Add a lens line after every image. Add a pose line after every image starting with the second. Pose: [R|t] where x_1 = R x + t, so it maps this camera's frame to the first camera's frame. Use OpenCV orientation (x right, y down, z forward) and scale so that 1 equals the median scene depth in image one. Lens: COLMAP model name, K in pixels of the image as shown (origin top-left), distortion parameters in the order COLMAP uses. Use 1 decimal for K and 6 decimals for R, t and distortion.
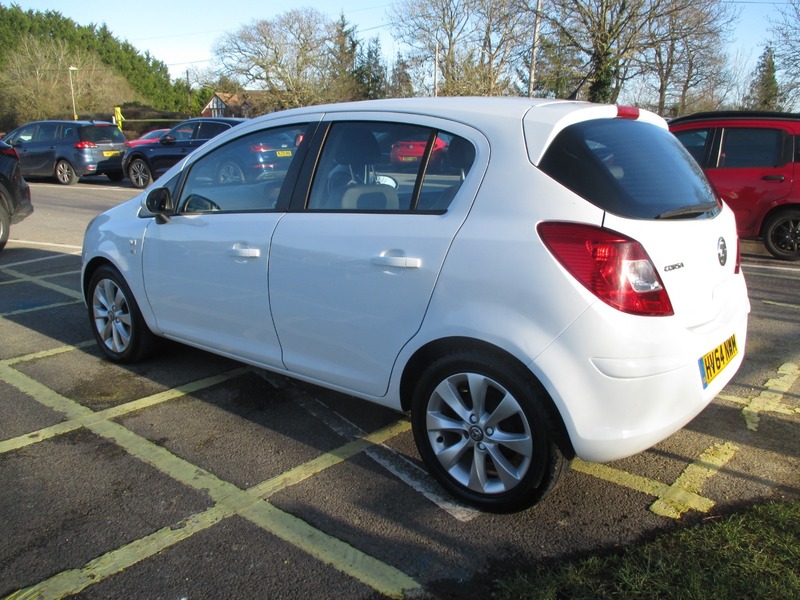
lens RADIAL K [[670.3, 0, 402.6], [0, 670.3, 300.5], [0, 0, 1]] dist [-0.026738, -0.003481]
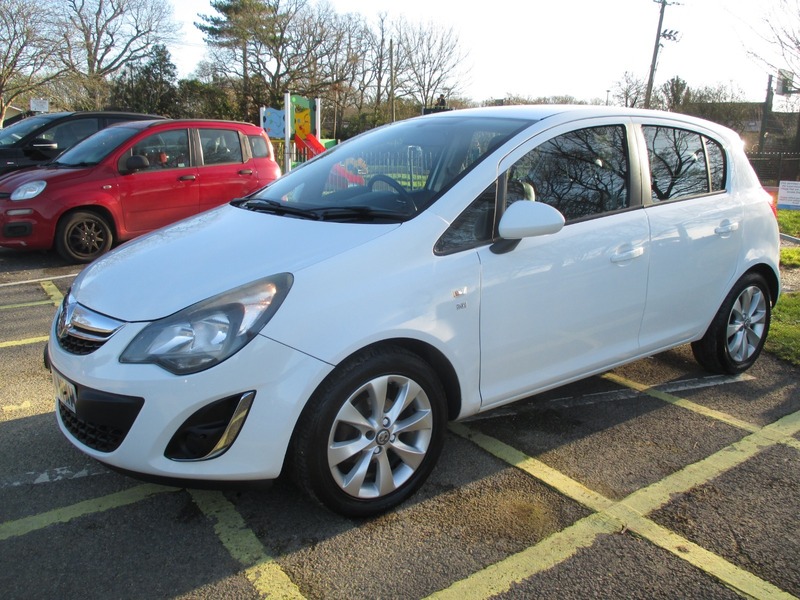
lens RADIAL K [[670.3, 0, 402.6], [0, 670.3, 300.5], [0, 0, 1]] dist [-0.026738, -0.003481]
pose [[0.247099, -0.223203, 0.942933, -1.034880], [0.224163, 0.959879, 0.168472, -0.202107], [-0.942705, 0.169742, 0.287219, 0.855678]]
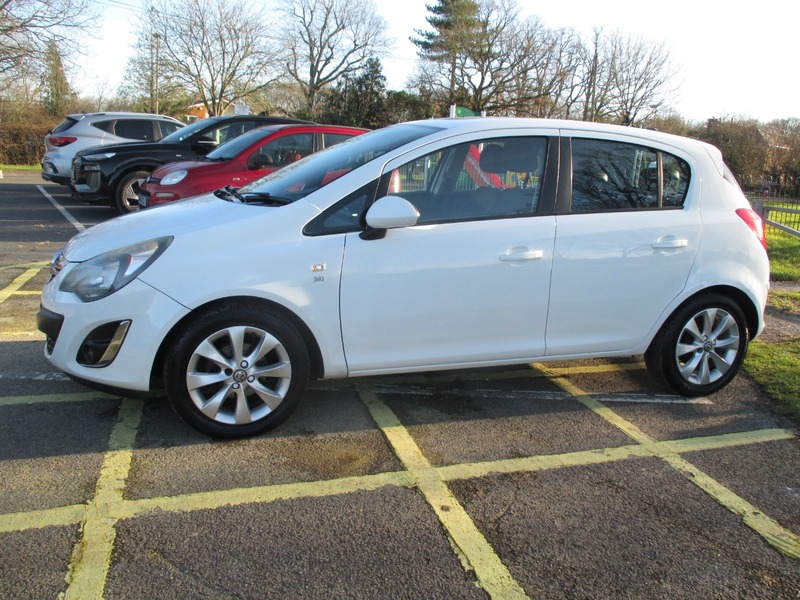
lens RADIAL K [[670.3, 0, 402.6], [0, 670.3, 300.5], [0, 0, 1]] dist [-0.026738, -0.003481]
pose [[0.529499, -0.162721, 0.832558, -1.010799], [0.153061, 0.983649, 0.094906, -0.107954], [-0.834388, 0.077180, 0.545747, 0.480087]]
